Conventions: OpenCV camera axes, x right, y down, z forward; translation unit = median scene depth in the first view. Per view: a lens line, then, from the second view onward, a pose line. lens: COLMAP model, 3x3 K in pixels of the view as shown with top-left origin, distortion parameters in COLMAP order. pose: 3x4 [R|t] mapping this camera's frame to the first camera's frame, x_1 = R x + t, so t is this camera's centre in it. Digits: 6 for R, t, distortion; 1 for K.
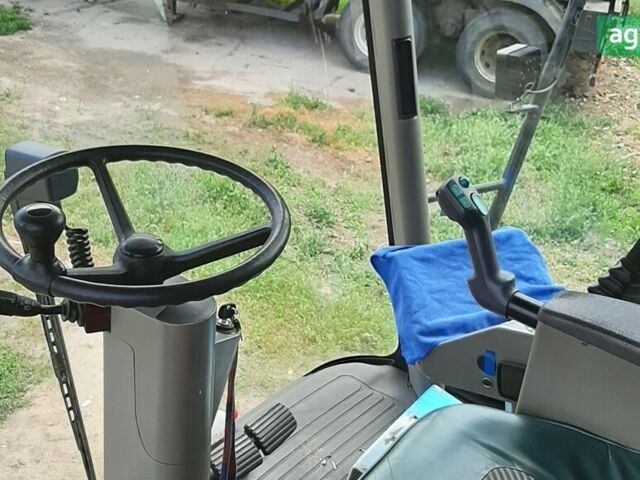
lens RADIAL K [[860.0, 0, 319.1], [0, 860.0, 239.2], [0, 0, 1]] dist [0.073935, 0.000000]
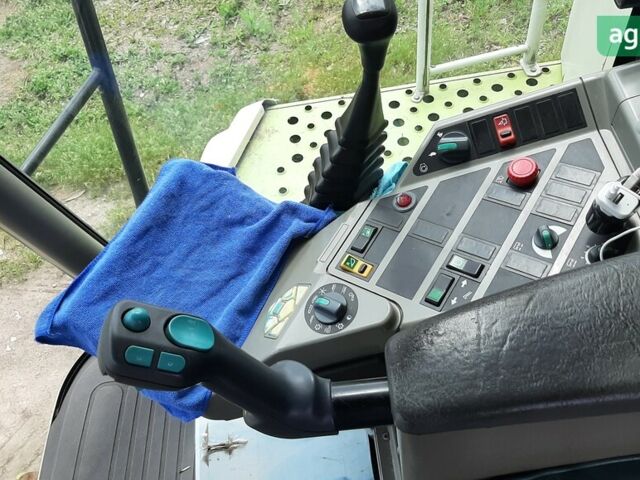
lens RADIAL K [[667.7, 0, 322.0], [0, 667.7, 238.2], [0, 0, 1]] dist [-0.019404, 0.000000]
pose [[0.717738, -0.644420, 0.263772, 0.132686], [0.481468, 0.732957, 0.480585, -0.174737], [-0.503032, -0.217936, 0.836339, 0.493970]]
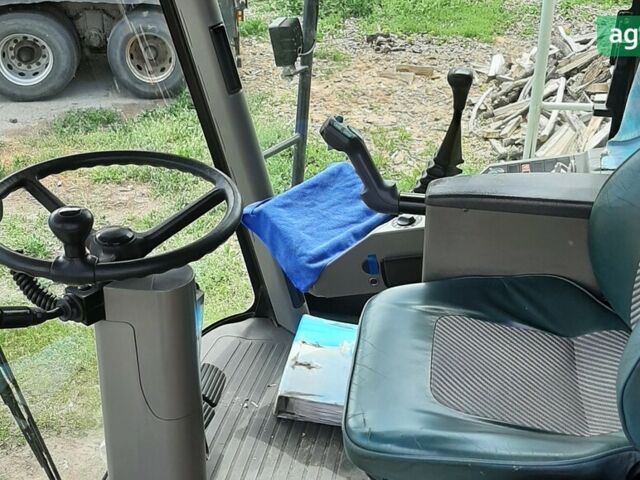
lens RADIAL K [[860.0, 0, 319.3], [0, 860.0, 242.0], [0, 0, 1]] dist [0.073935, 0.000000]
pose [[0.891371, -0.284513, 0.352860, -0.262243], [0.285201, 0.957096, 0.051254, 0.024293], [-0.352303, 0.054950, 0.934271, -0.107344]]
